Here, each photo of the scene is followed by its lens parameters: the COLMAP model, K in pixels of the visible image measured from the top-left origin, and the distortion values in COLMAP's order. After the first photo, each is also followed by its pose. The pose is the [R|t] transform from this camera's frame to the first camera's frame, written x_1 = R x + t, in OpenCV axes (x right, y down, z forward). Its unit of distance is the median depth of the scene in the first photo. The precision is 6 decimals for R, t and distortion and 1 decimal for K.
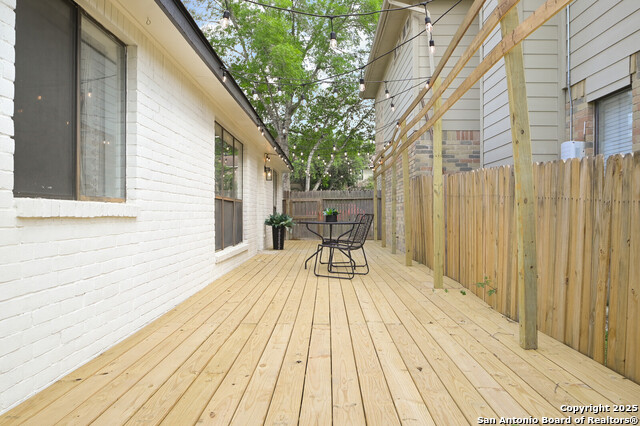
lens RADIAL K [[523.4, 0, 320.7], [0, 523.4, 212.8], [0, 0, 1]] dist [-0.004264, -0.000348]
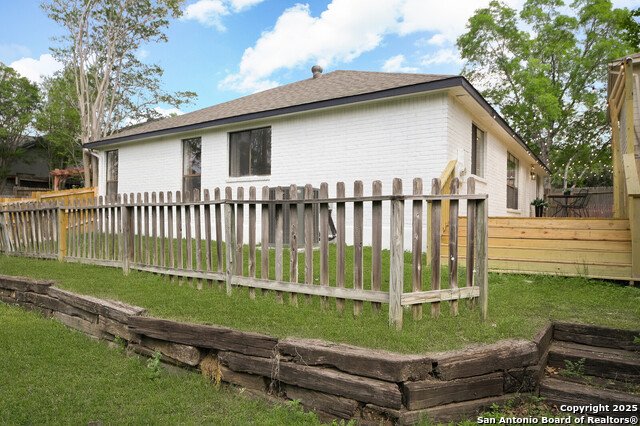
lens RADIAL K [[428.3, 0, 321.3], [0, 428.3, 217.2], [0, 0, 1]] dist [-0.010702, -0.002262]
pose [[0.845477, 0.006513, -0.533972, 0.036426], [-0.010484, 0.999935, -0.004403, 0.043253], [0.533909, 0.009321, 0.845491, -0.331253]]
